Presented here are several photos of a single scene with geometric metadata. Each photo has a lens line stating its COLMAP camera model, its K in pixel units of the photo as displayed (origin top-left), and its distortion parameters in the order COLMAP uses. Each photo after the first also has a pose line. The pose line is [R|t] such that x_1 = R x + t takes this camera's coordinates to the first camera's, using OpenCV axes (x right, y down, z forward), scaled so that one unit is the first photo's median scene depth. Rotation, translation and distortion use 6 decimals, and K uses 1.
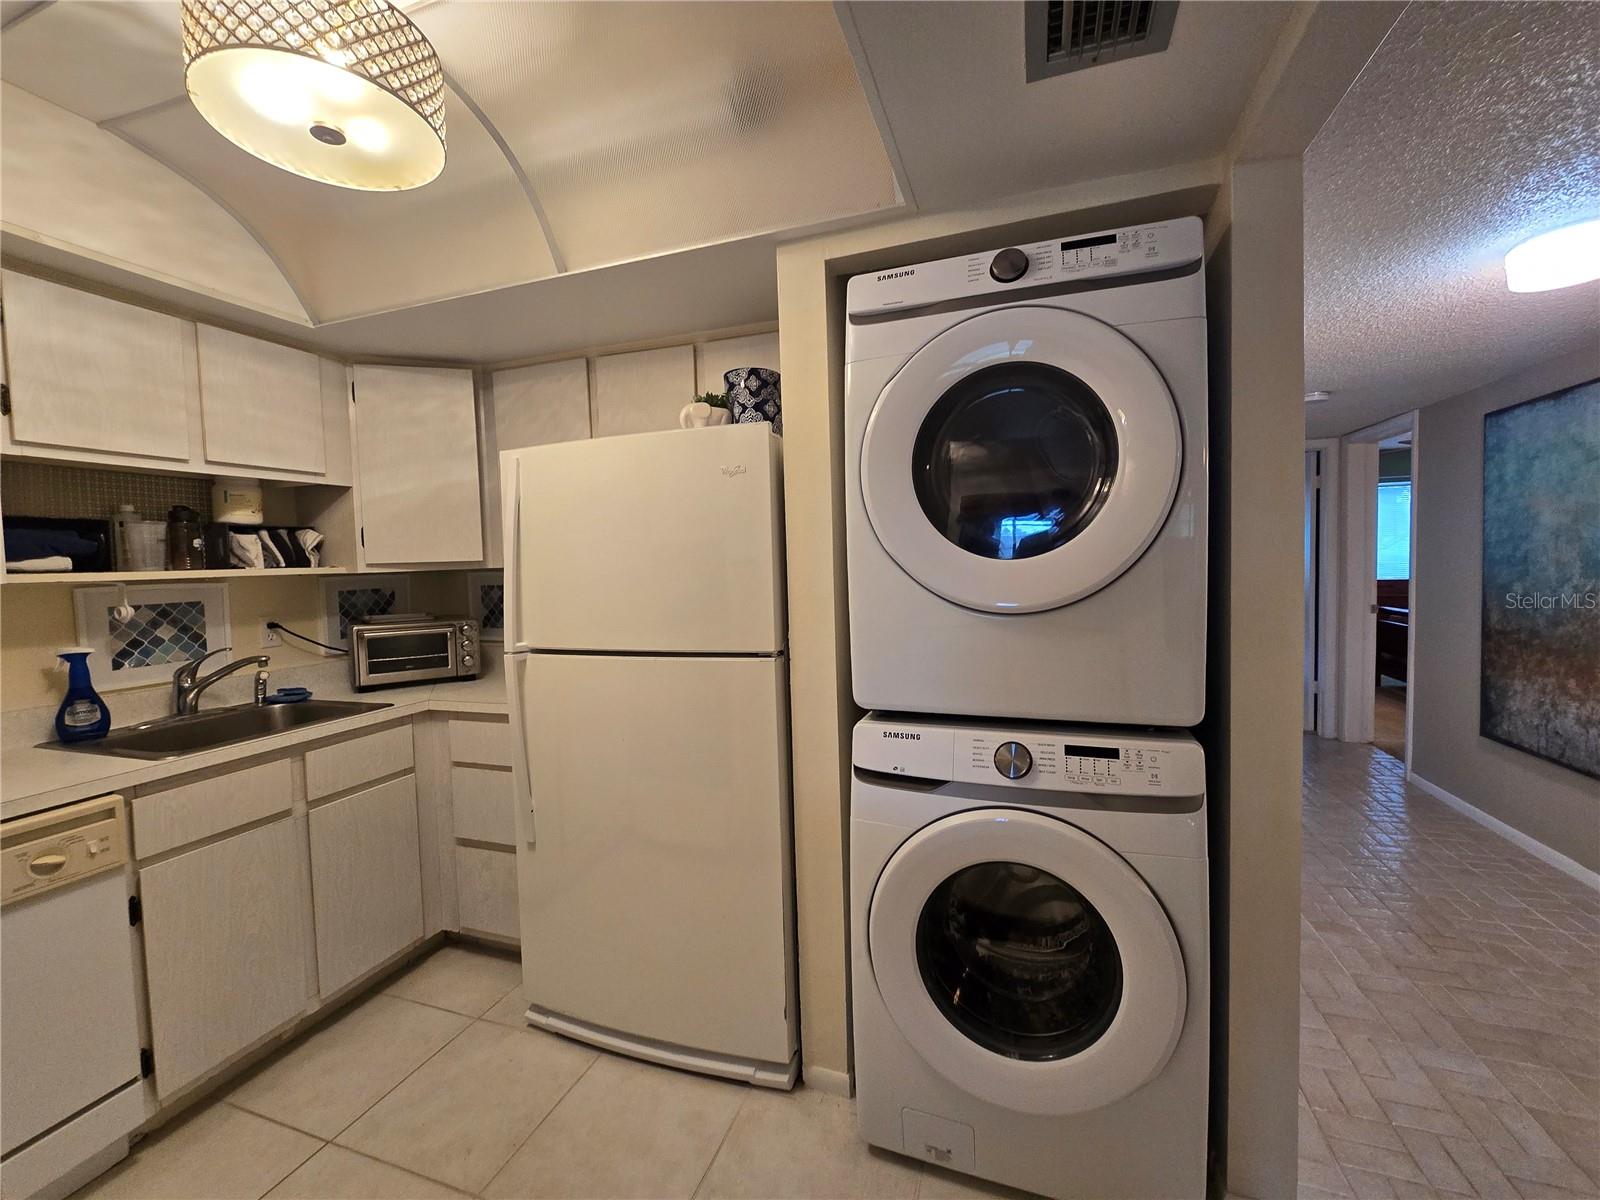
lens RADIAL K [[654.9, 0, 802.0], [0, 654.9, 595.5], [0, 0, 1]] dist [-0.002257, 0.000644]
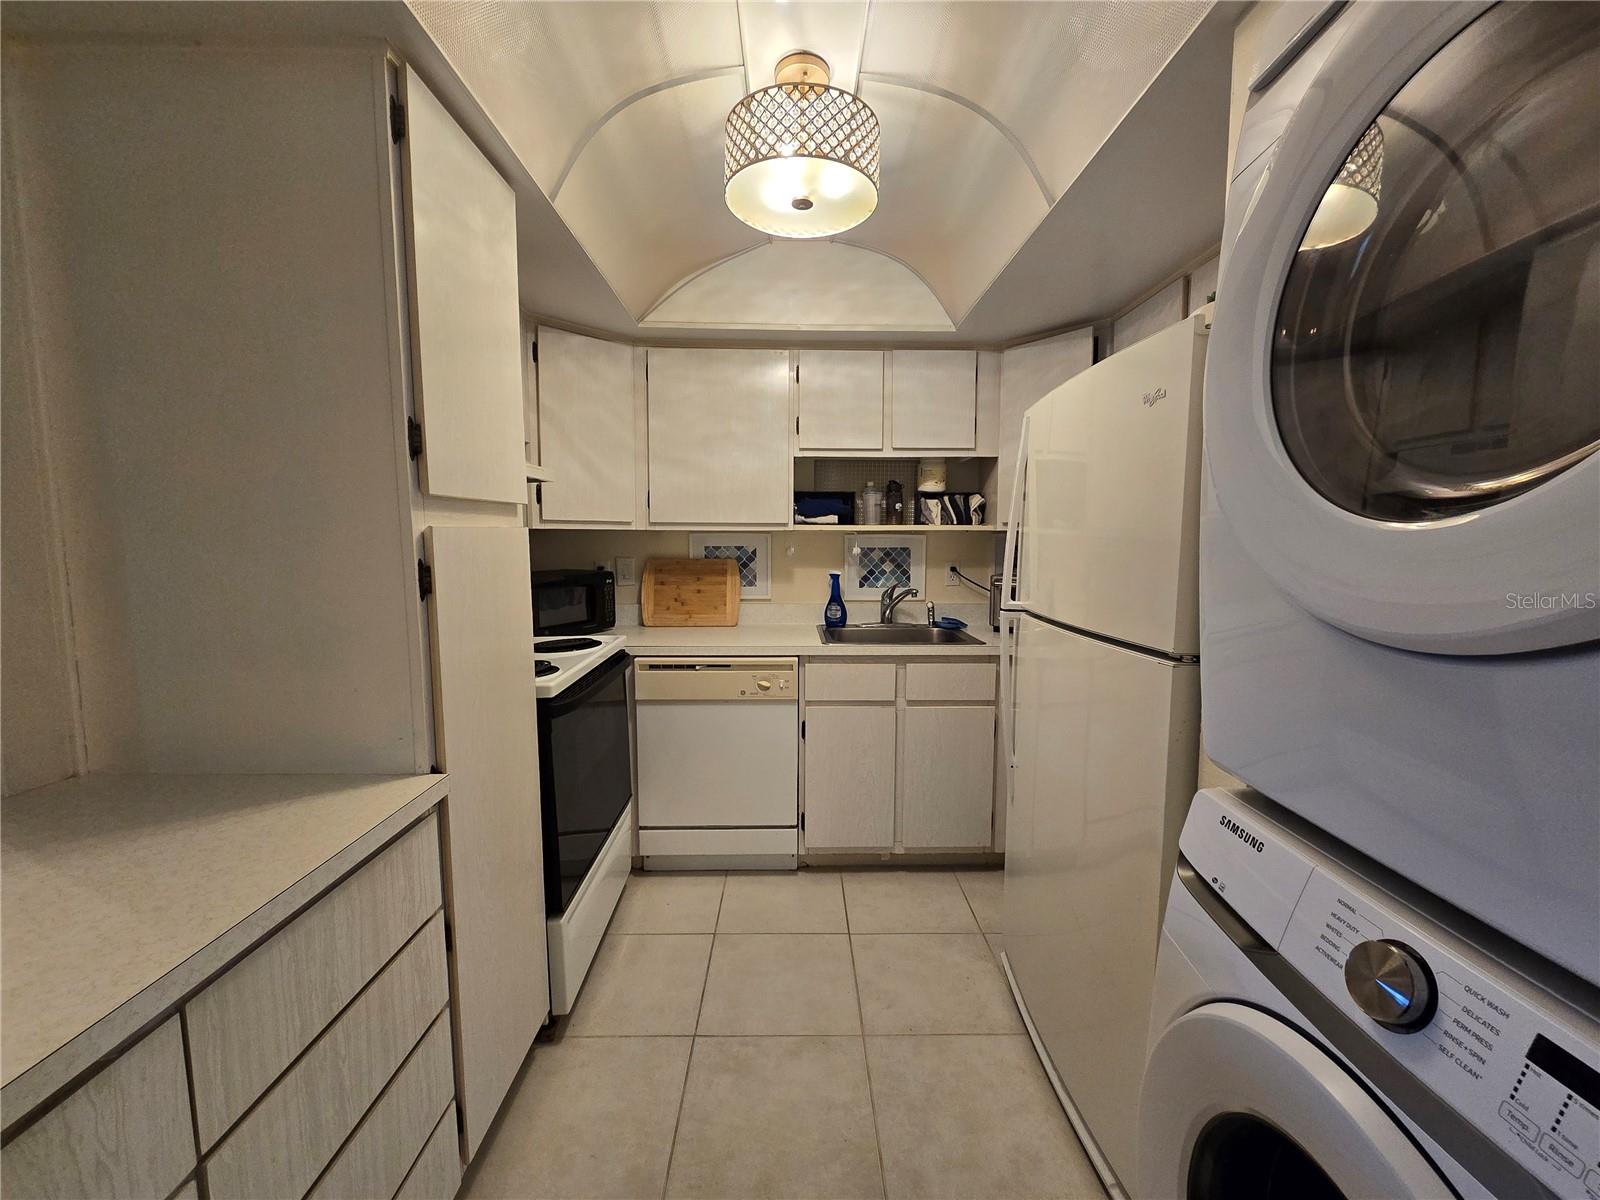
lens RADIAL K [[654.9, 0, 806.3], [0, 654.9, 594.9], [0, 0, 1]] dist [-0.002257, 0.000644]
pose [[0.350407, 0.114259, -0.929602, 0.366741], [-0.061131, 0.993205, 0.099034, -0.017295], [0.934601, 0.022125, 0.355010, 0.308481]]
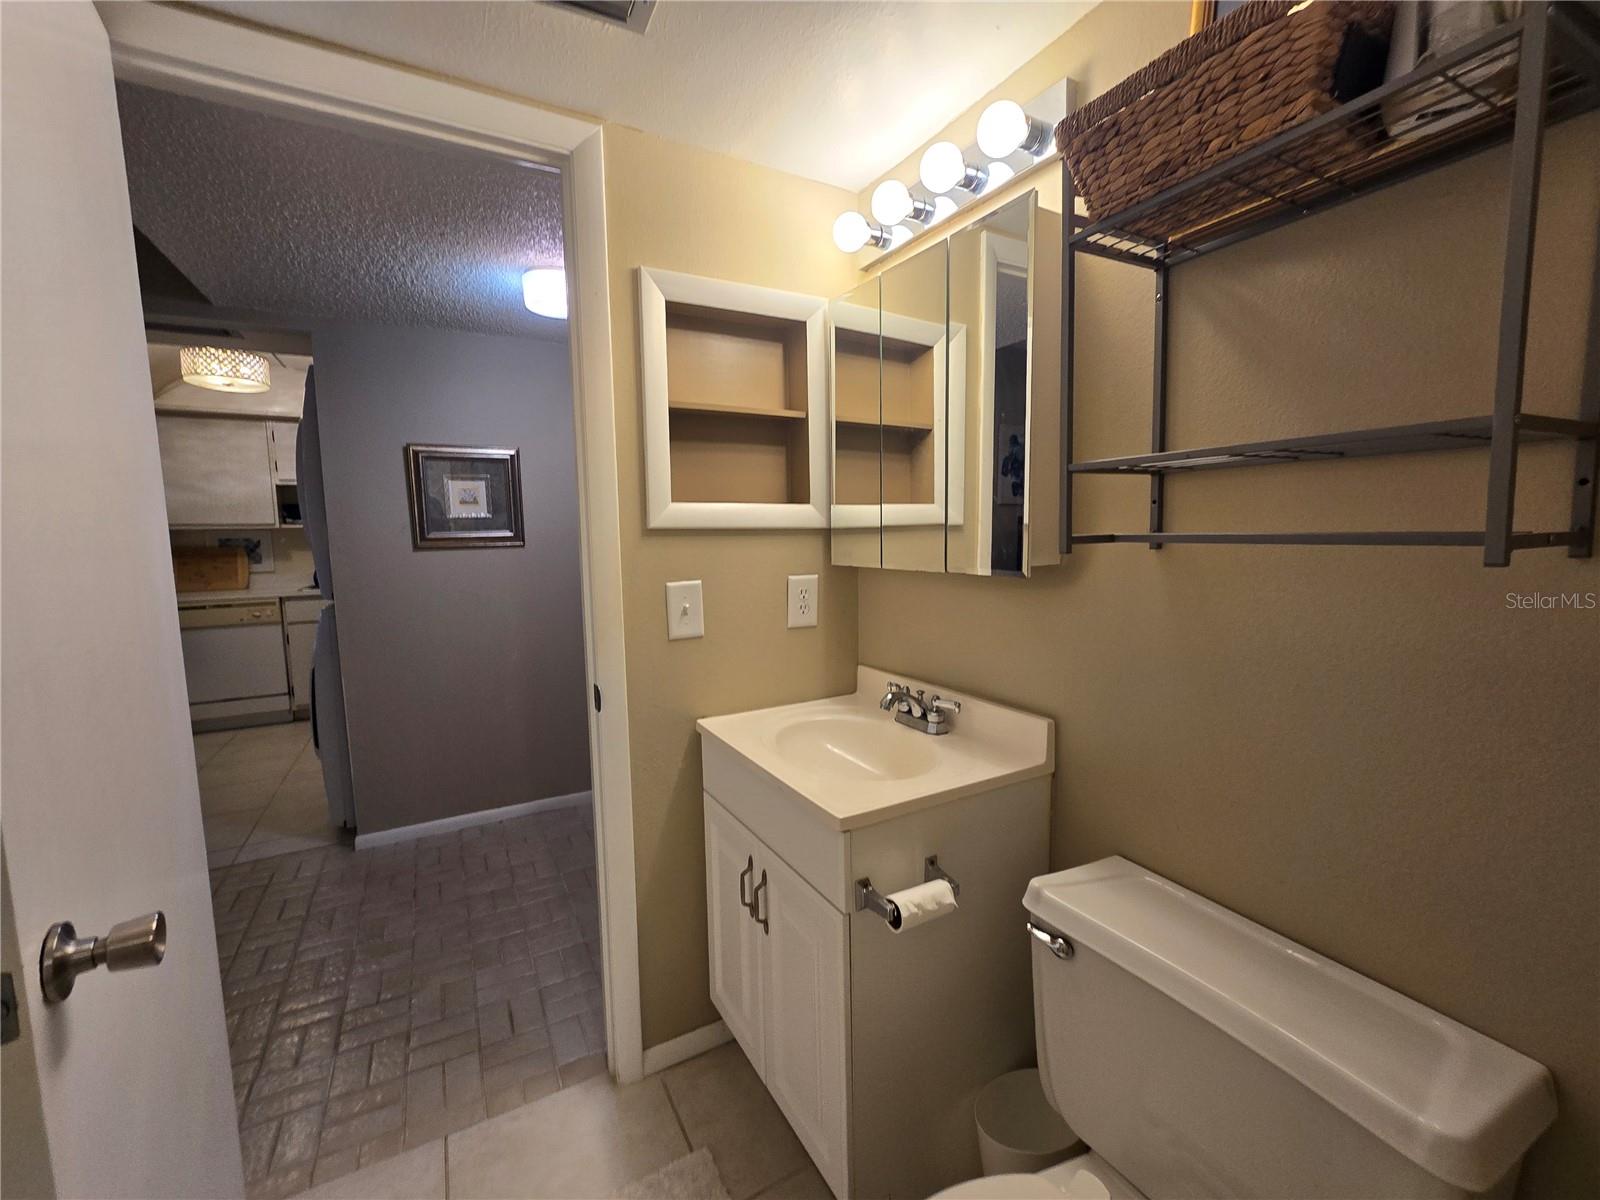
lens RADIAL K [[654.9, 0, 790.1], [0, 654.9, 600.5], [0, 0, 1]] dist [-0.002257, 0.000644]
pose [[0.738157, 0.091380, -0.668412, 1.972251], [-0.041759, 0.995073, 0.089922, -0.041846], [0.673336, -0.038465, 0.738336, 0.262958]]
